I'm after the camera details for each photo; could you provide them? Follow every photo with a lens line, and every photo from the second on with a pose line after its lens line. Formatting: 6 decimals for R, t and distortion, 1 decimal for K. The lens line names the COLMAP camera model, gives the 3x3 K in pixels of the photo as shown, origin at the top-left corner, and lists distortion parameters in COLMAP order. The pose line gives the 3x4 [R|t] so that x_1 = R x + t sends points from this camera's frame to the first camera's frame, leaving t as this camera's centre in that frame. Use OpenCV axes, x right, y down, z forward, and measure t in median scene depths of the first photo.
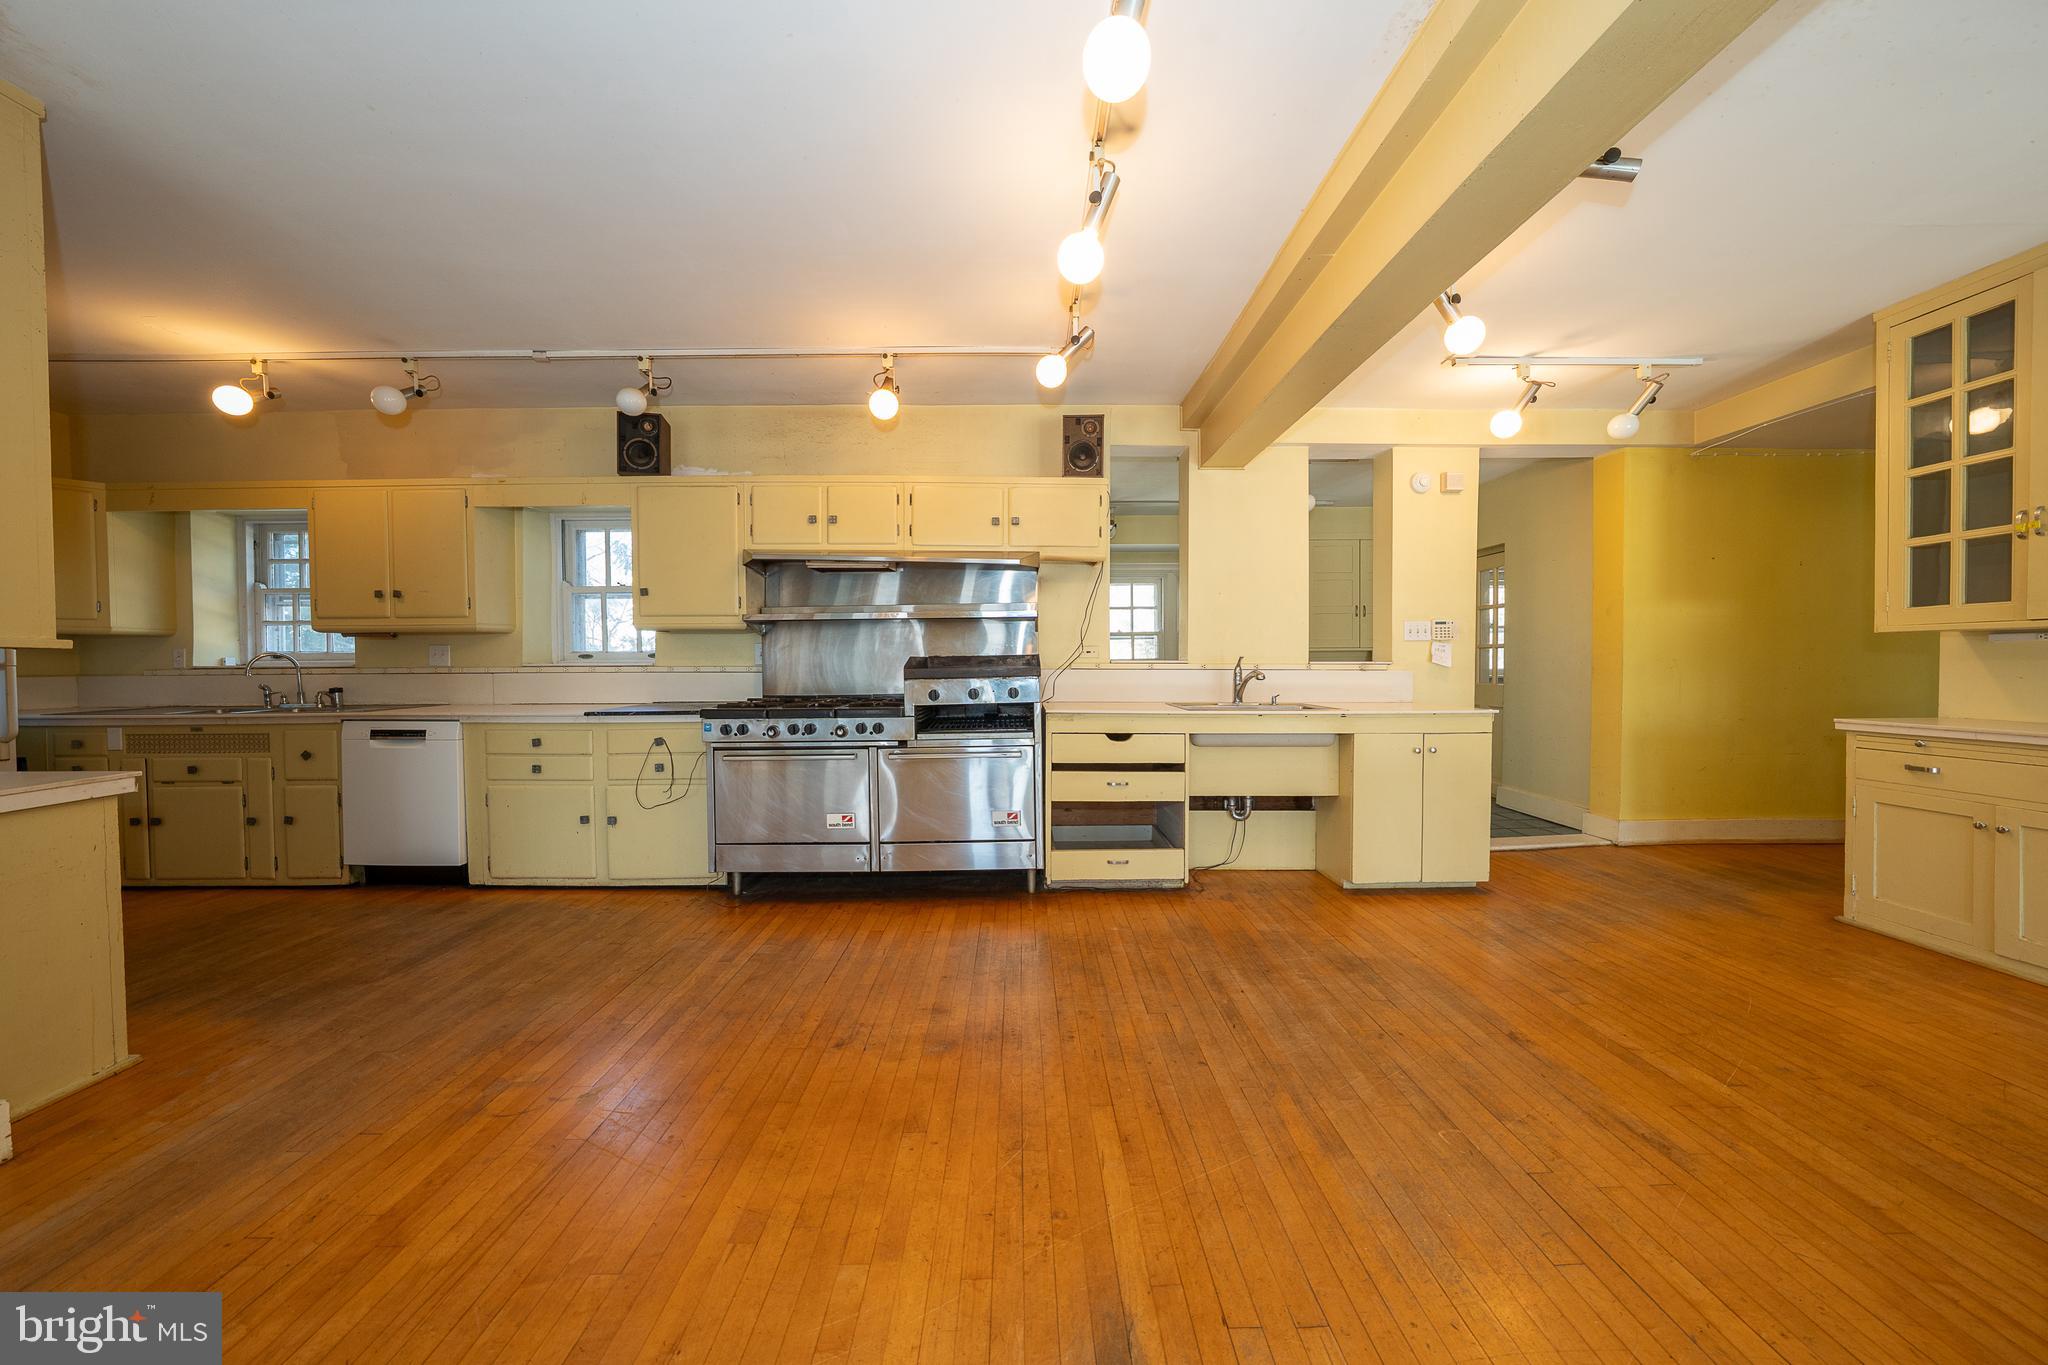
lens RADIAL K [[706.8, 0, 1024.9], [0, 706.8, 673.3], [0, 0, 1]] dist [-0.028752, 0.007311]
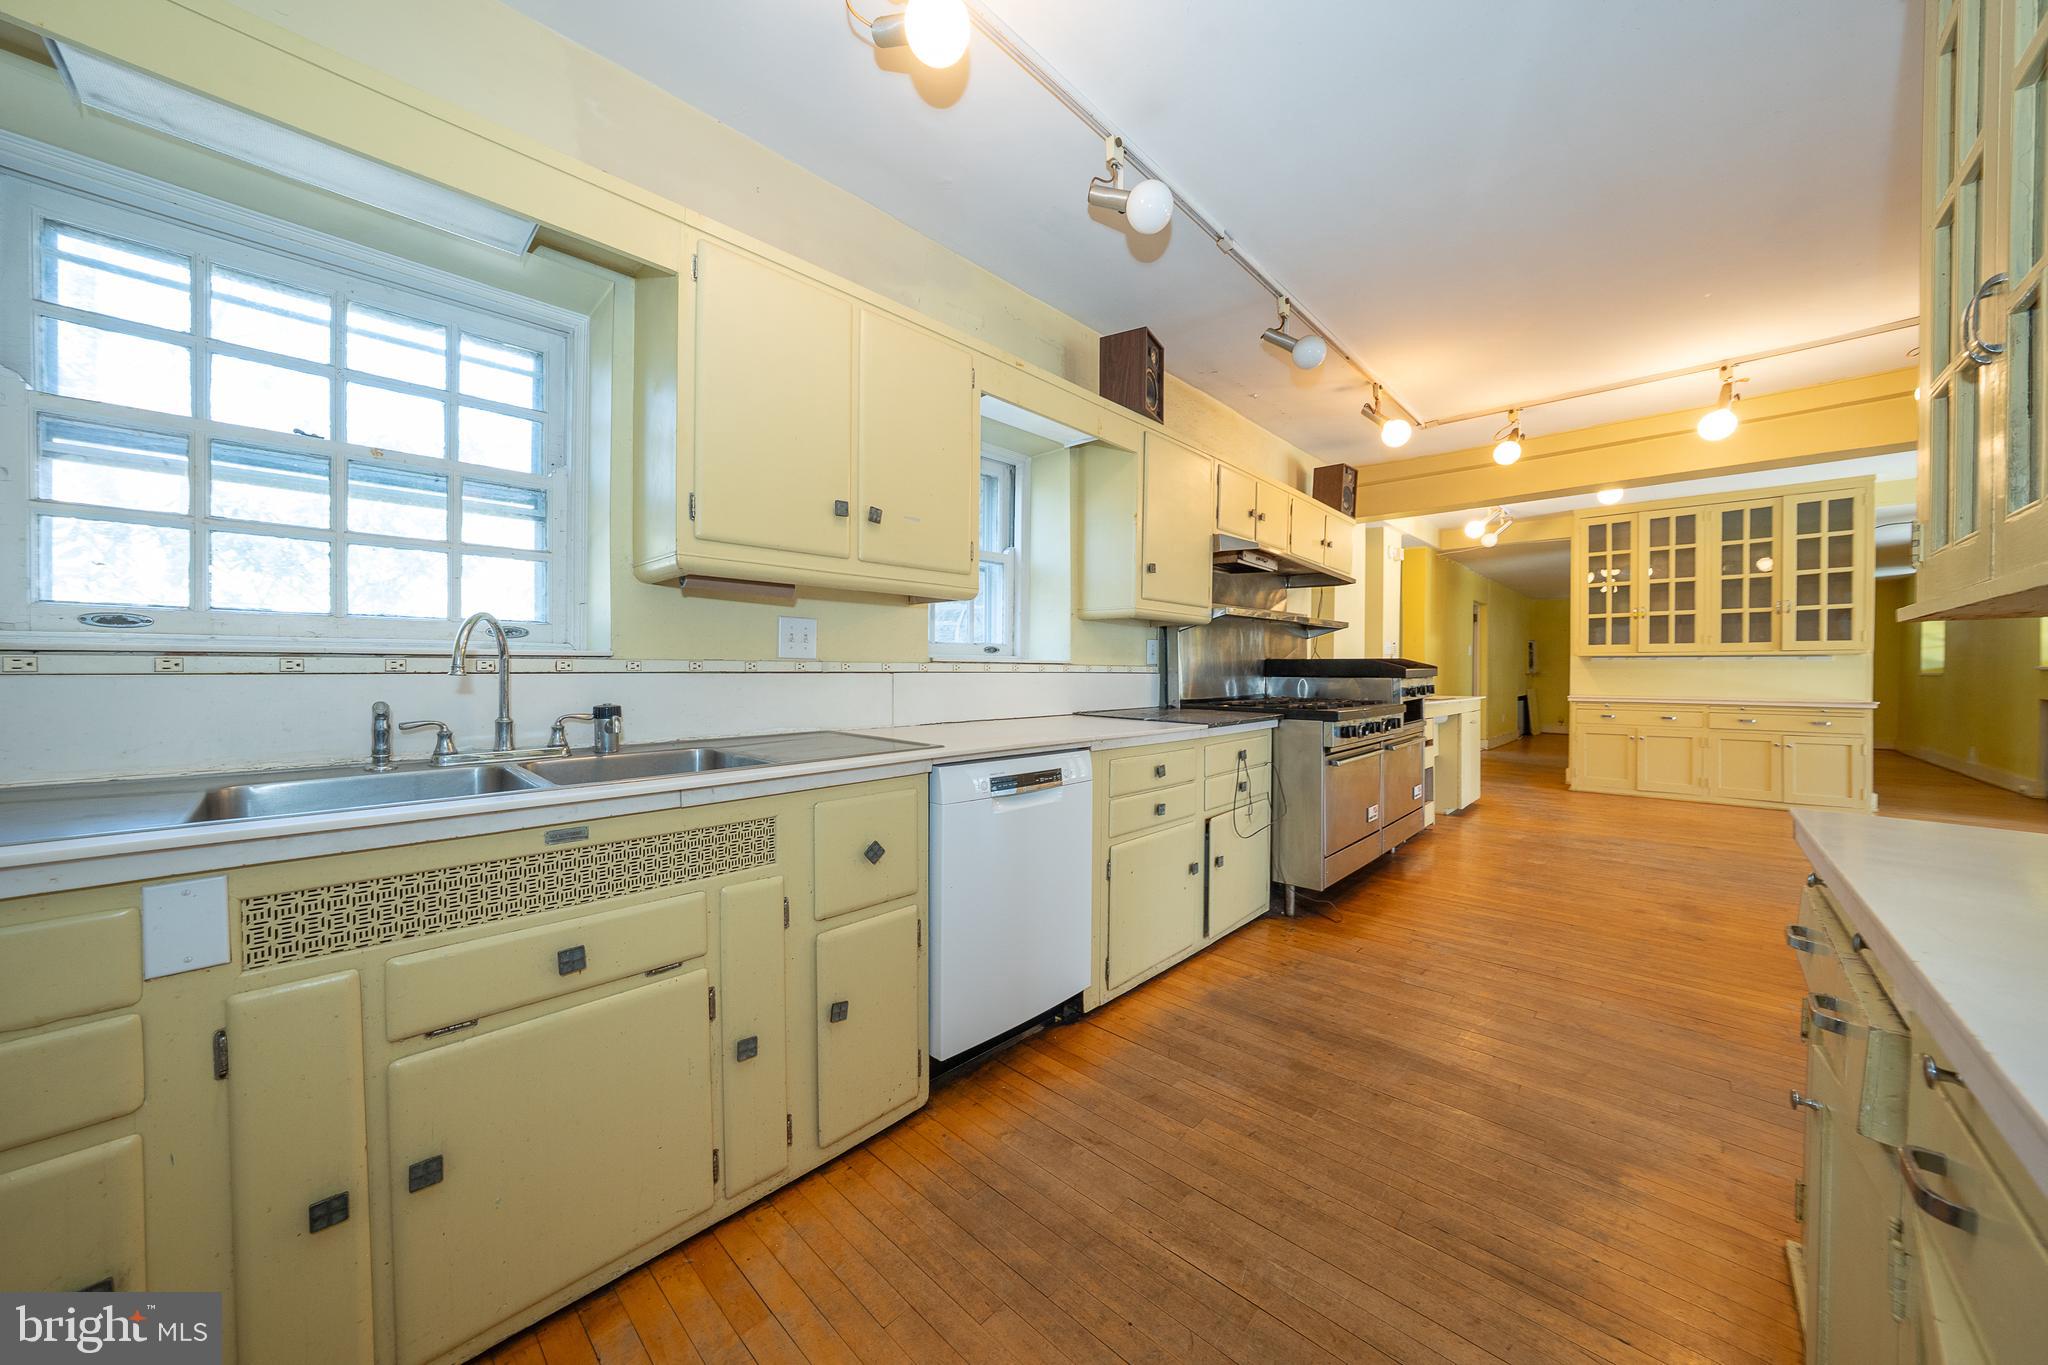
lens RADIAL K [[706.8, 0, 1024.9], [0, 706.8, 673.3], [0, 0, 1]] dist [-0.028752, 0.007311]
pose [[0.690361, 0.004747, 0.723449, -1.299316], [0.009754, 0.999827, -0.015867, 0.011890], [-0.723399, 0.018010, 0.690195, 0.611435]]
